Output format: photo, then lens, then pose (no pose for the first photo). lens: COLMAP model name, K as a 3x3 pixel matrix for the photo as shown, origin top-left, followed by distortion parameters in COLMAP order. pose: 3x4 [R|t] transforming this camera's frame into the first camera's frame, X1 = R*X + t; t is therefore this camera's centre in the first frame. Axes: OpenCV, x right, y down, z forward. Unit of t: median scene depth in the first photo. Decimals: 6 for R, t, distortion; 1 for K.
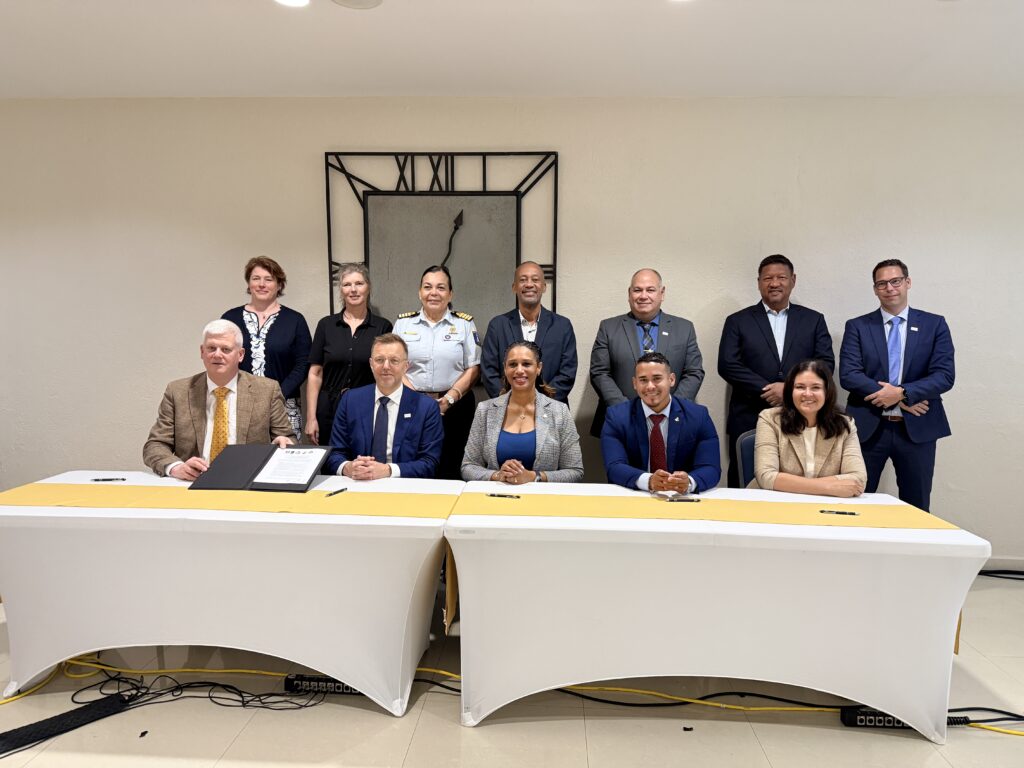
lens RADIAL K [[710.9, 0, 511.8], [0, 710.9, 394.1], [0, 0, 1]] dist [0.042825, -0.028362]
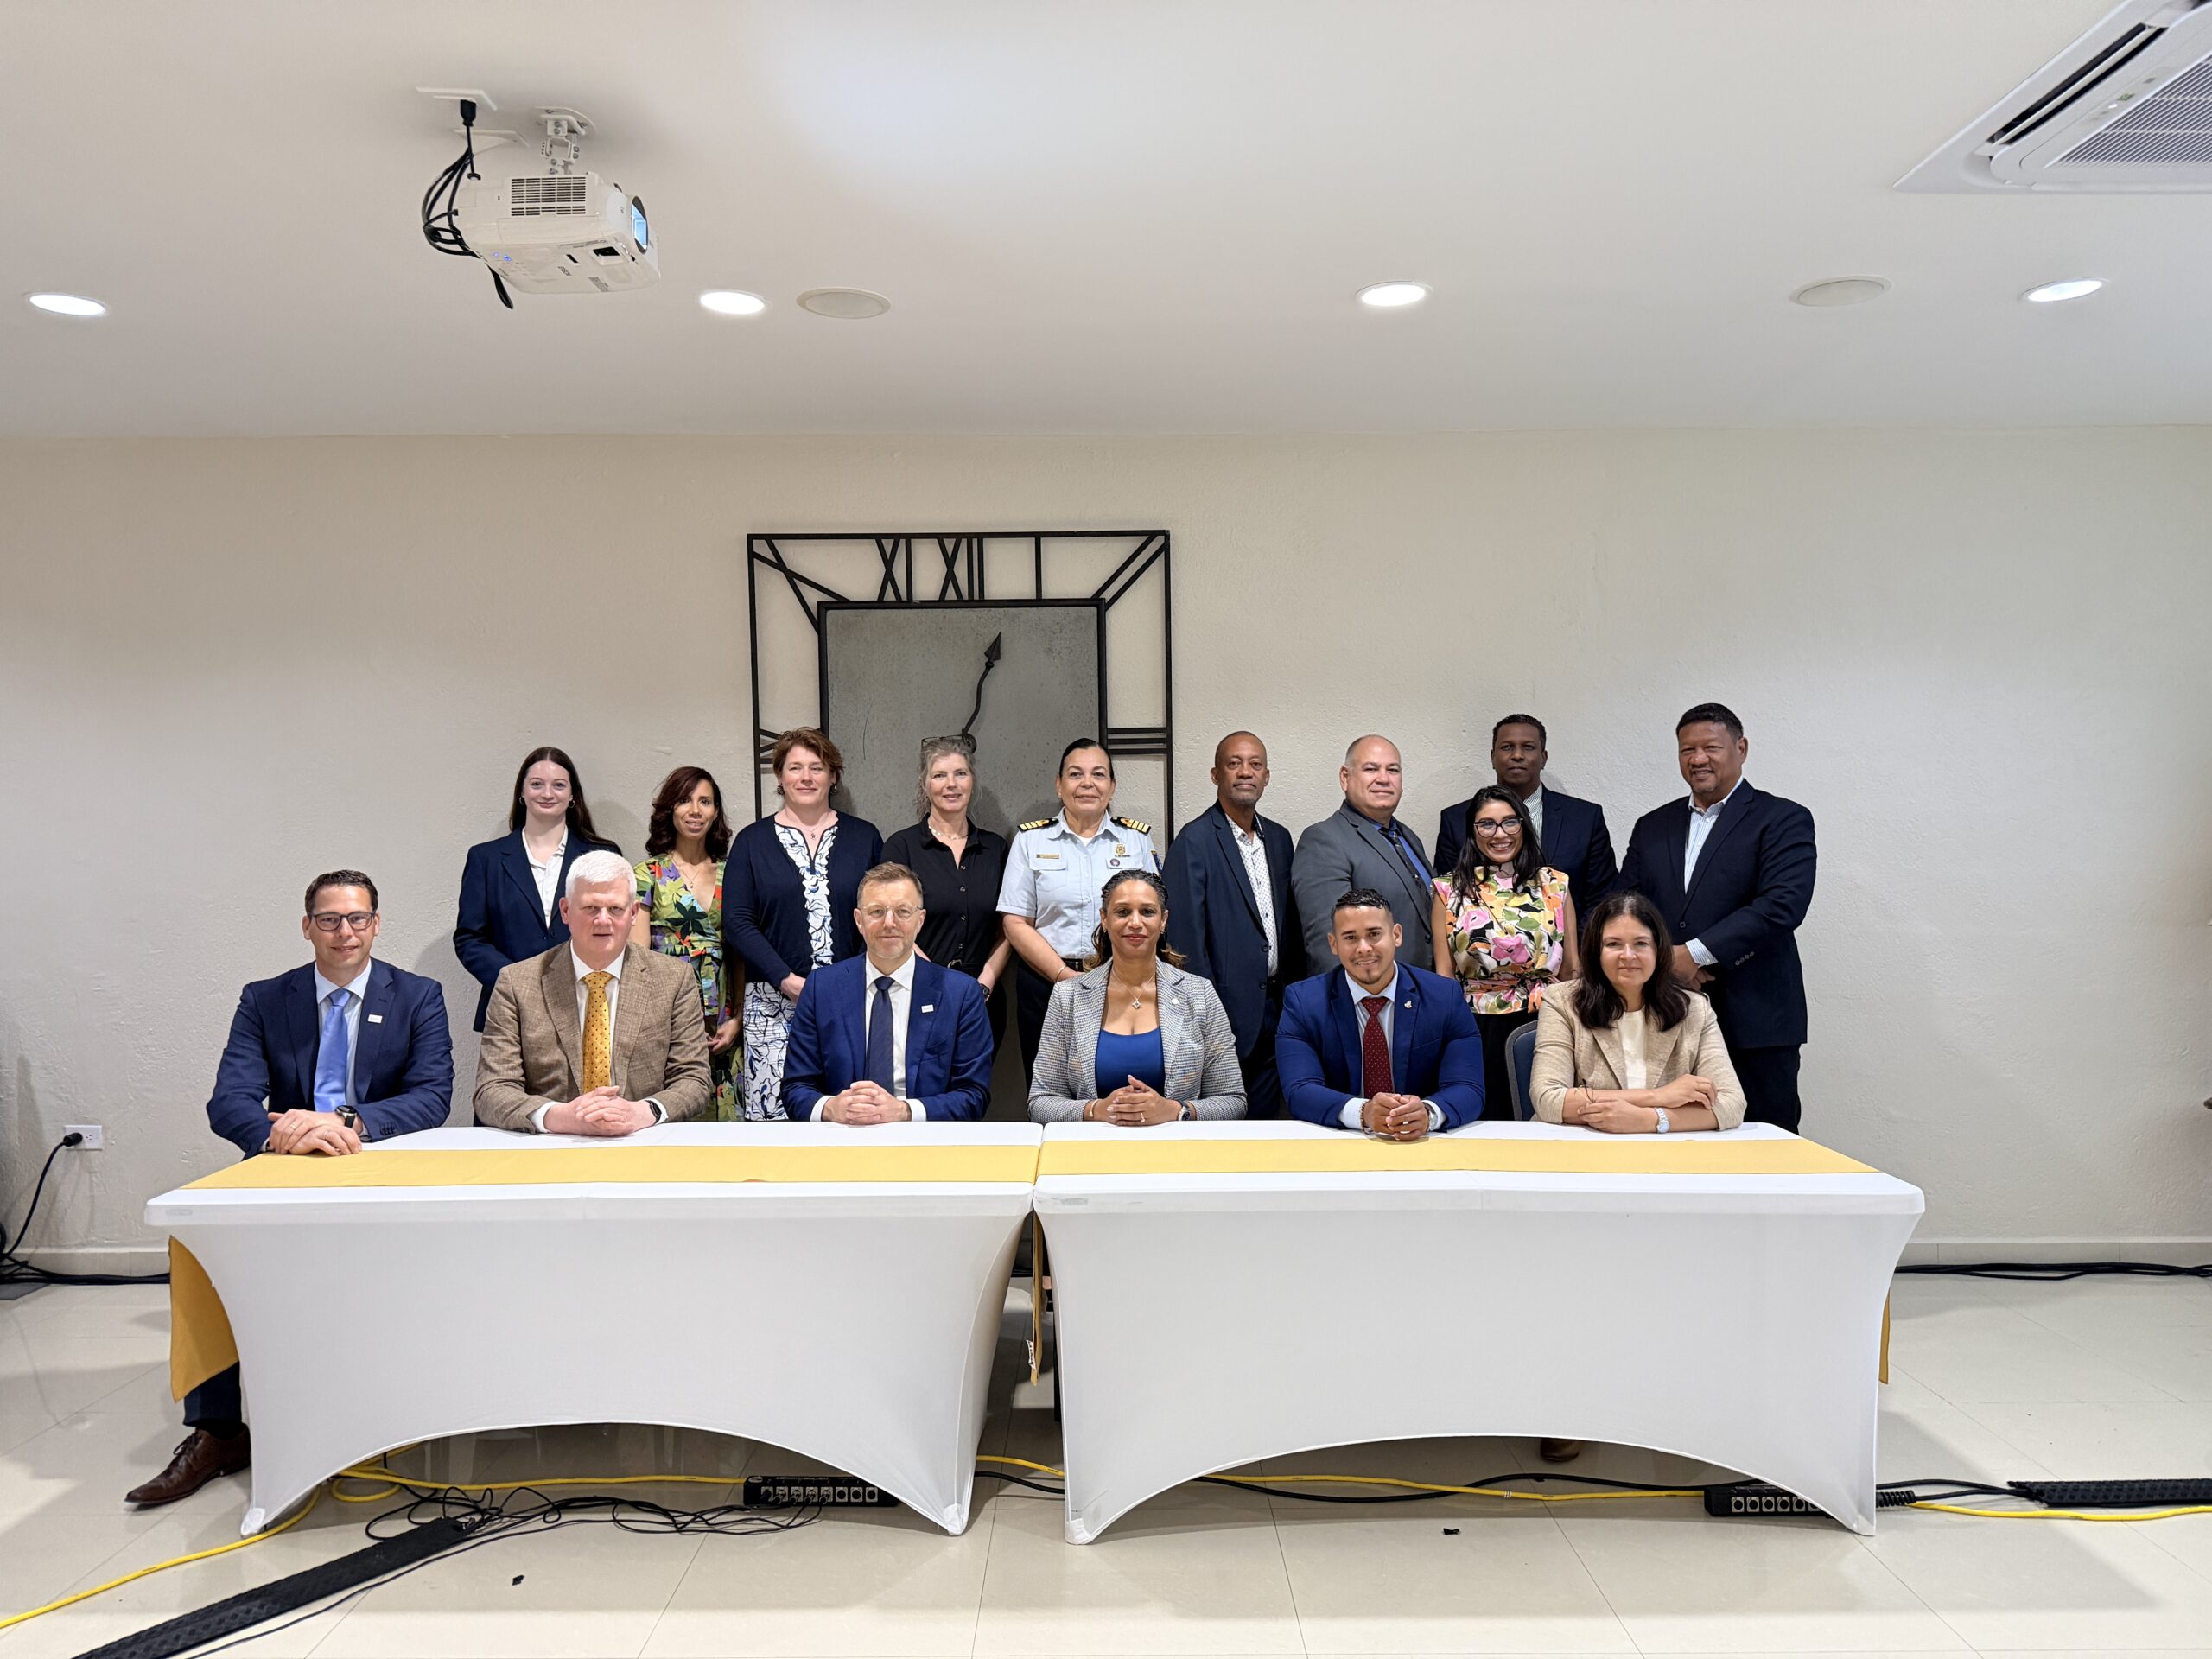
lens RADIAL K [[1535.7, 0, 1099.6], [0, 1535.7, 841.4], [0, 0, 1]] dist [0.042825, -0.028362]
pose [[0.998231, -0.021067, 0.055589, -0.082944], [0.025265, 0.996794, -0.075920, -0.007027], [-0.053811, 0.077191, 0.995563, -0.239110]]
